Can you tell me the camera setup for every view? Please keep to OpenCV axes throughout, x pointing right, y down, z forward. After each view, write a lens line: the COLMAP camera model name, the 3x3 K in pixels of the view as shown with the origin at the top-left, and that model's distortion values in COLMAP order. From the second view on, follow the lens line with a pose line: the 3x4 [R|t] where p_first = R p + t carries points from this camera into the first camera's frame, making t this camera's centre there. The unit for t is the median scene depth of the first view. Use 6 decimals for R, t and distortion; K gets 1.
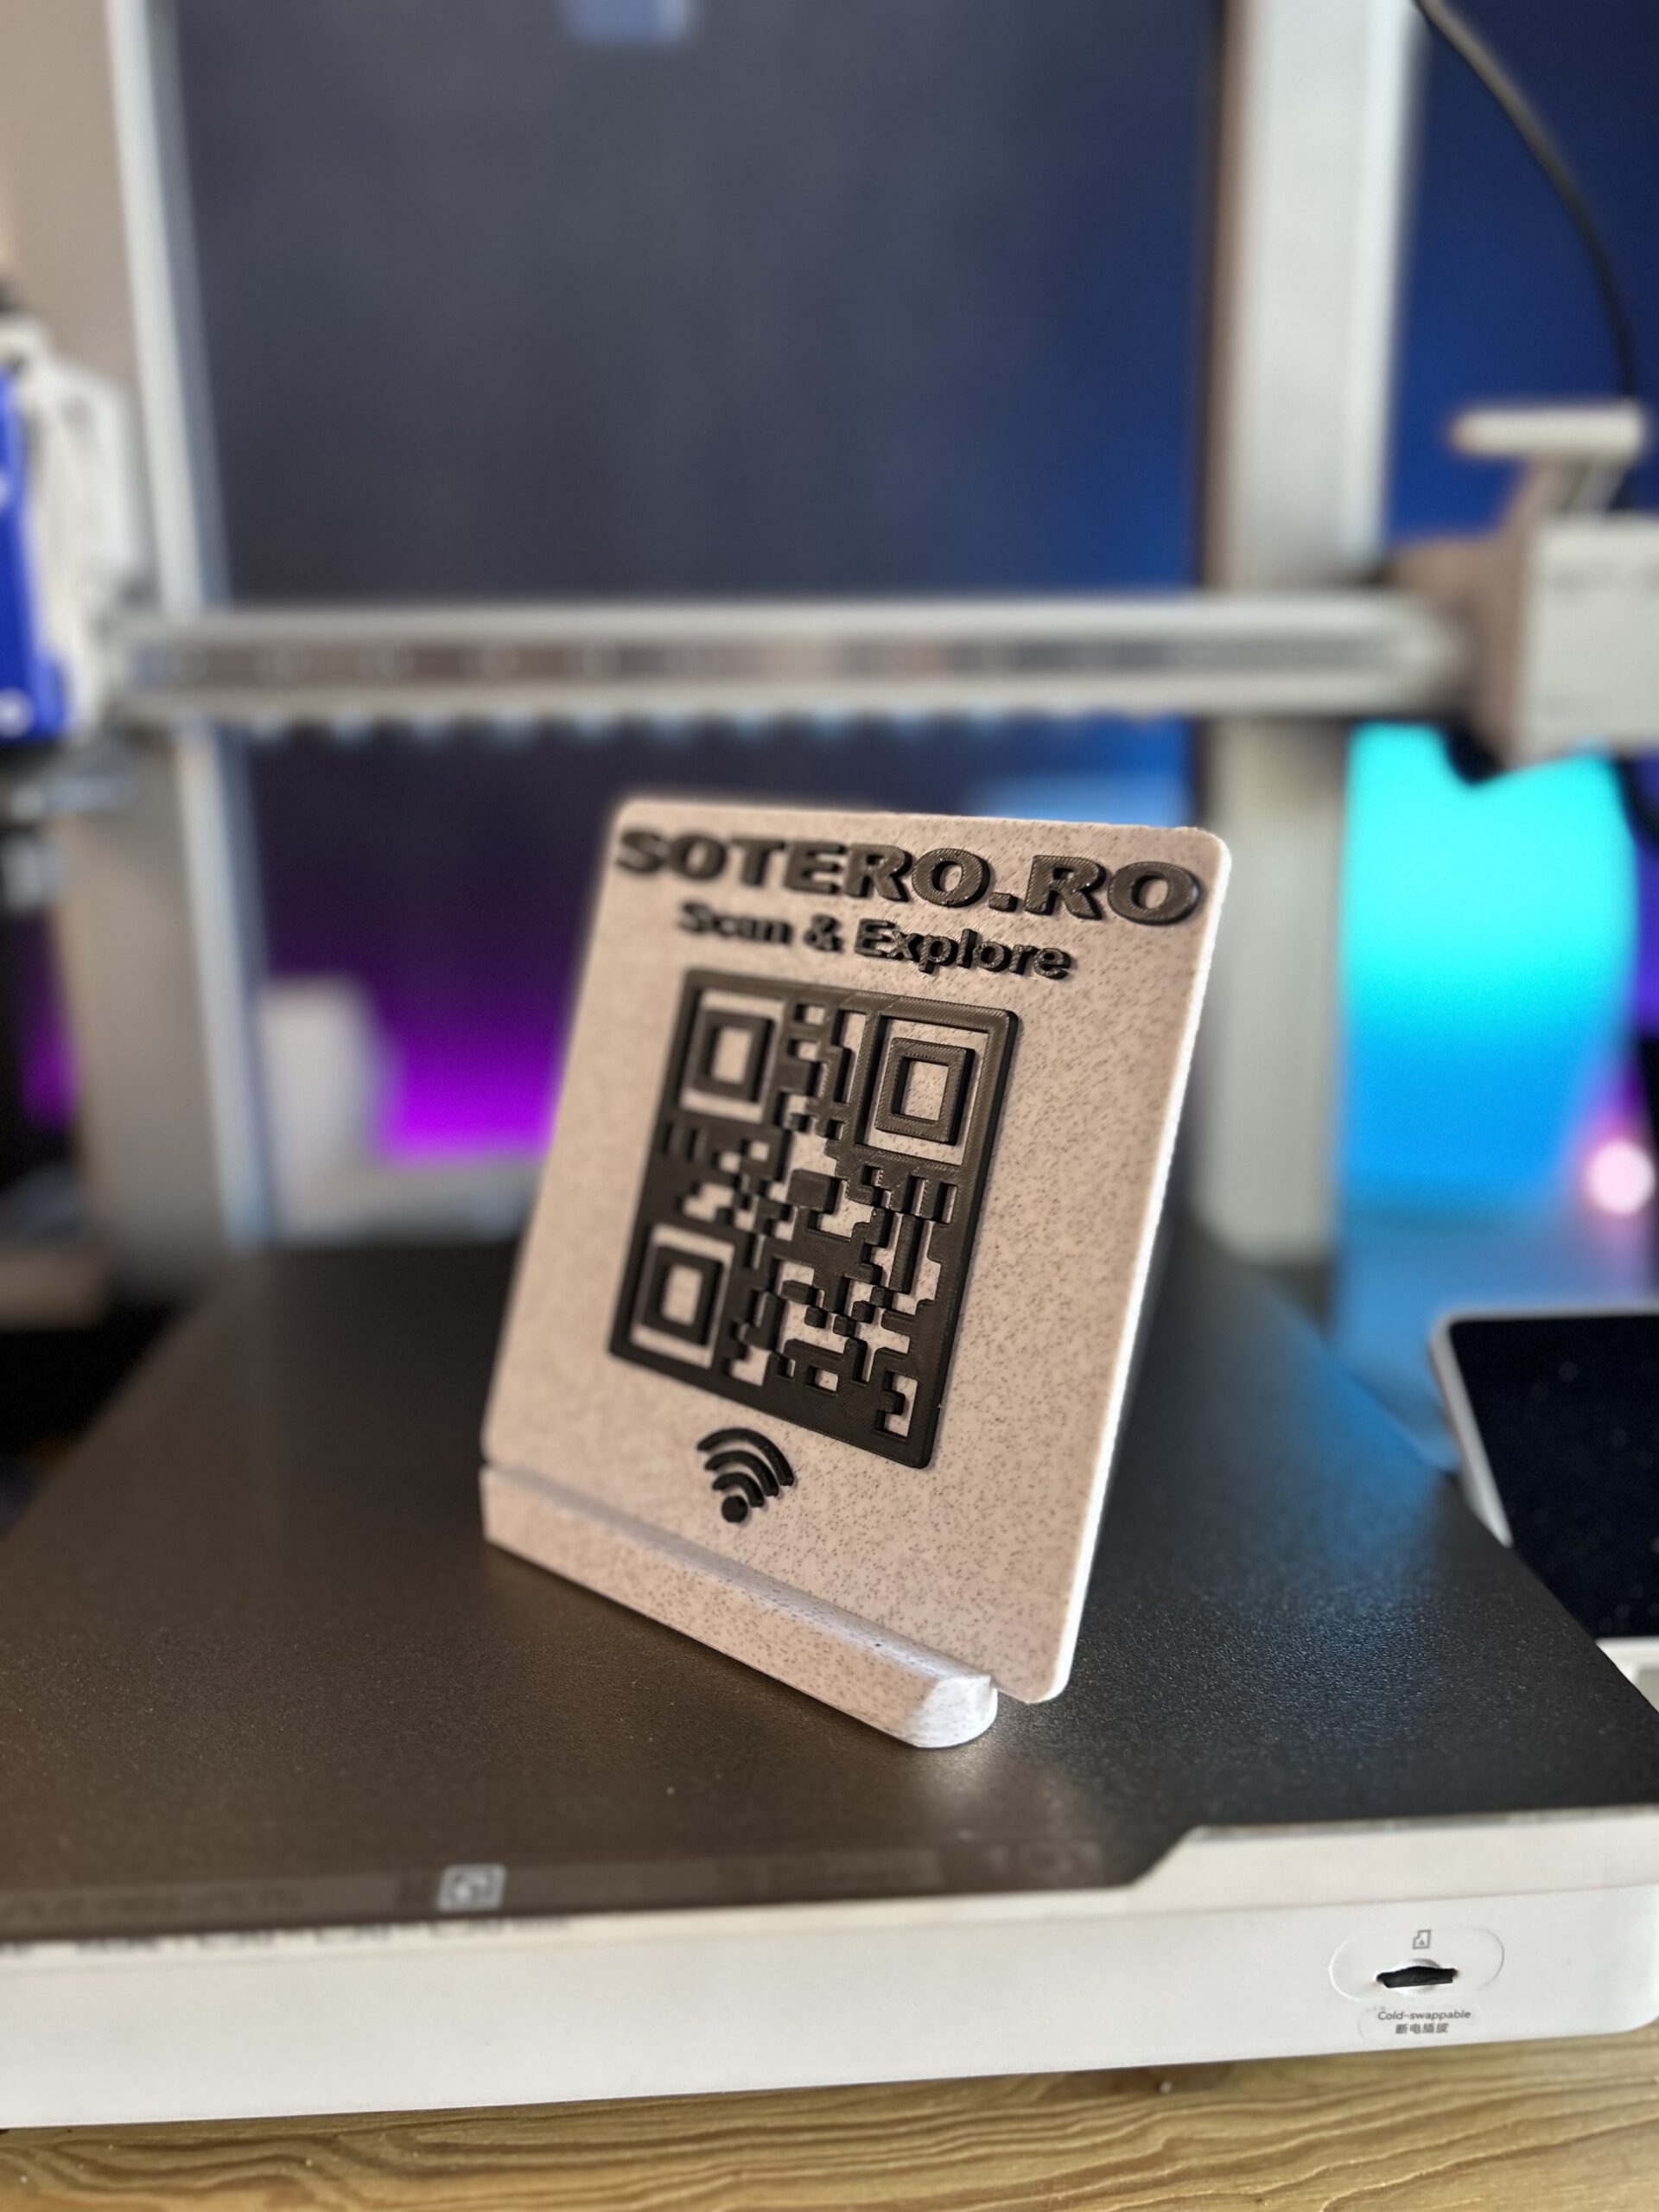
lens RADIAL K [[1738.5, 0, 842.7], [0, 1738.5, 1121.7], [0, 0, 1]] dist [-0.003382, -0.018644]
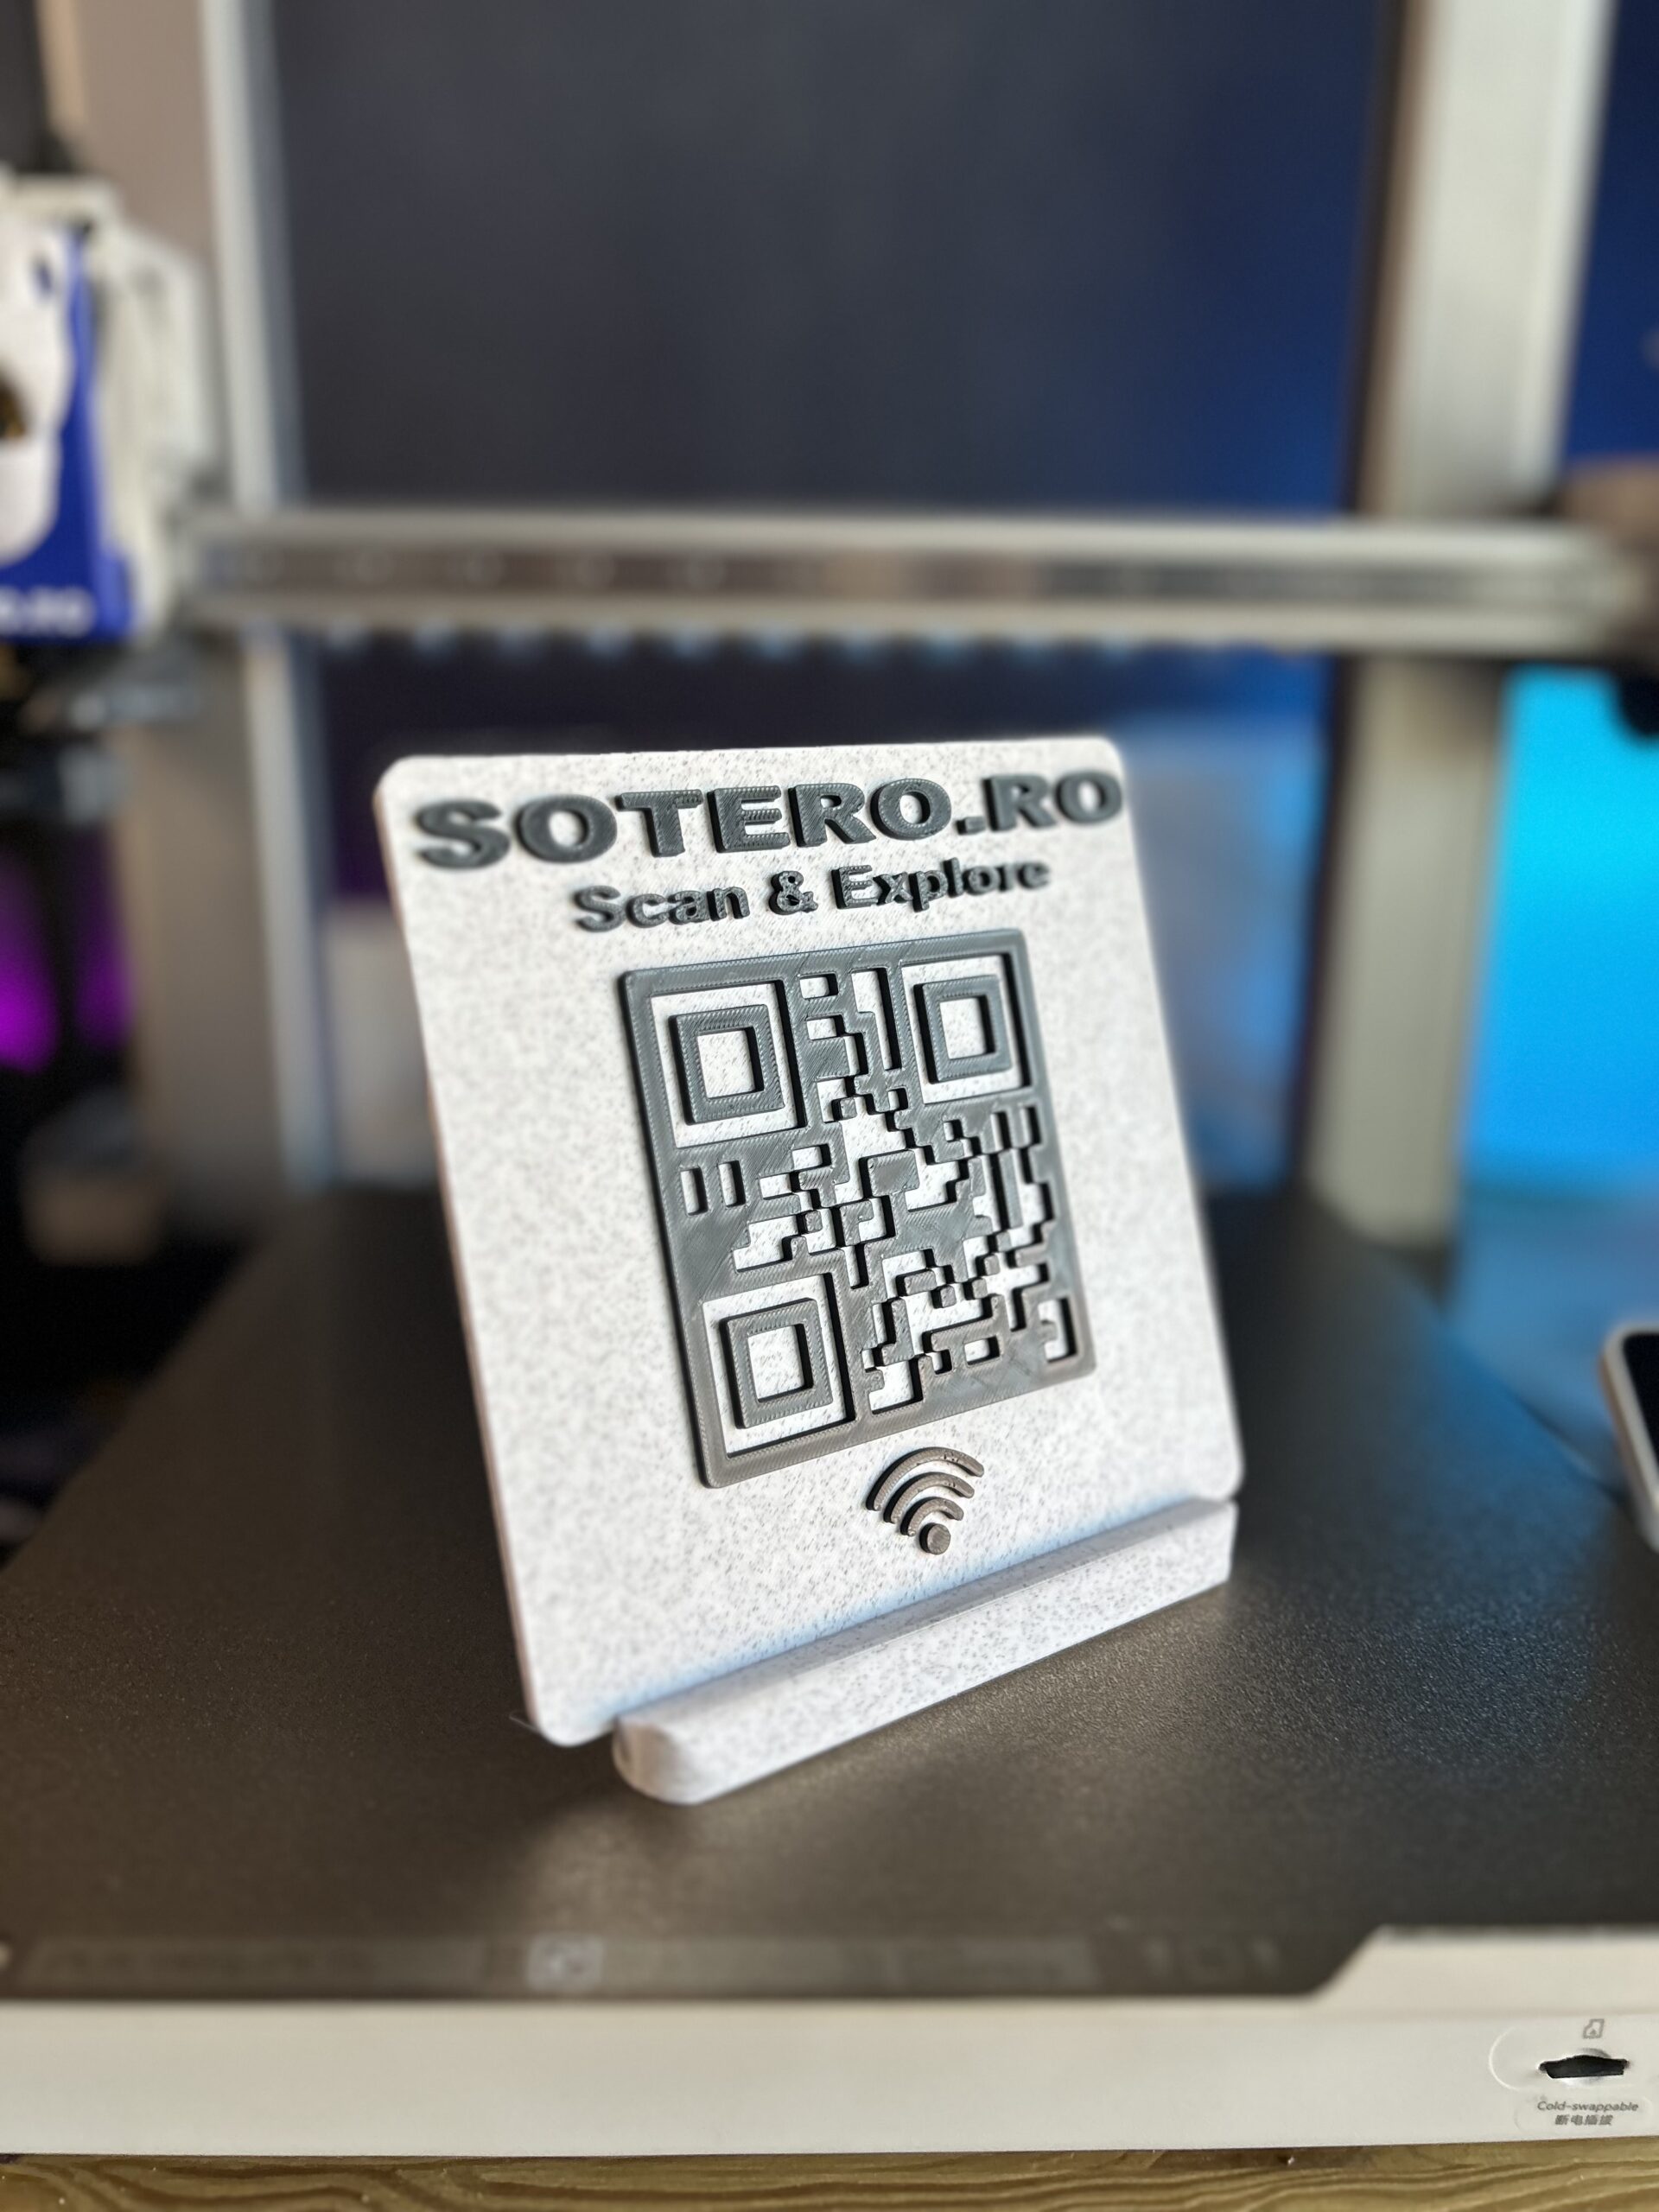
lens RADIAL K [[1738.5, 0, 828.2], [0, 1738.5, 1107.8], [0, 0, 1]] dist [-0.003382, -0.018644]
pose [[0.246594, -0.259905, 0.933617, -0.883145], [0.211295, 0.954610, 0.209940, -0.193694], [-0.945804, 0.145499, 0.290318, 0.789953]]
